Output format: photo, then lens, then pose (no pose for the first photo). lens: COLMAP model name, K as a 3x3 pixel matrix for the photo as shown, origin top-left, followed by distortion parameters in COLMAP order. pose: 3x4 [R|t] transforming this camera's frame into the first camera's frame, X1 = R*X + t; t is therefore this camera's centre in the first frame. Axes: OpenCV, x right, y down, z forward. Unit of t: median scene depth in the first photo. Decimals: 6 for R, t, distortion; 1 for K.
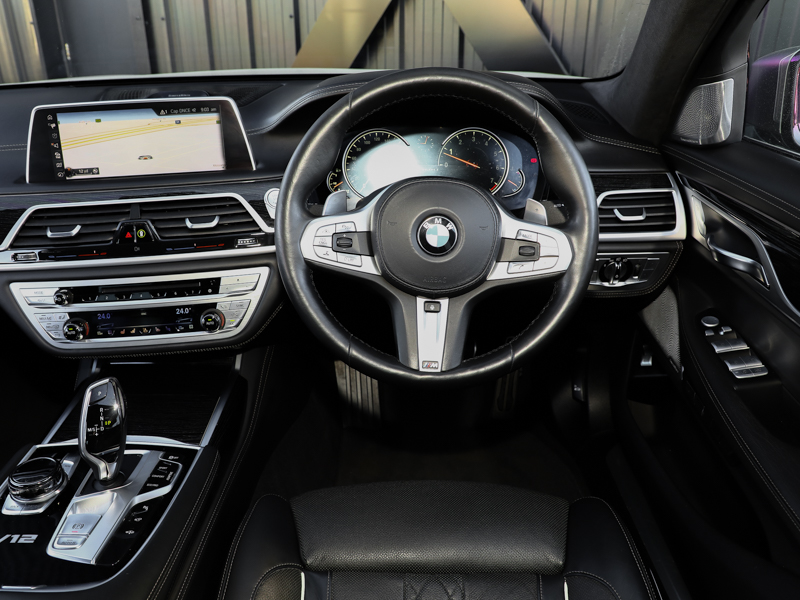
lens RADIAL K [[719.9, 0, 400.0], [0, 719.9, 300.0], [0, 0, 1]] dist [-0.037005, 0.010304]
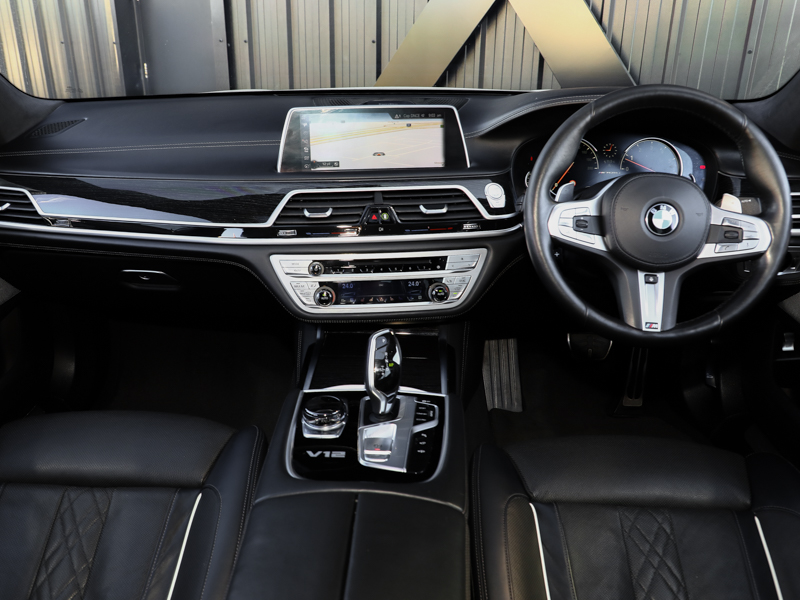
lens RADIAL K [[753.0, 0, 377.0], [0, 753.0, 299.4], [0, 0, 1]] dist [-0.088515, 0.183509]
pose [[0.999519, 0.027158, -0.014997, -0.349961], [-0.027867, 0.998396, -0.049287, 0.104614], [0.013634, 0.049681, 0.998672, -0.229448]]
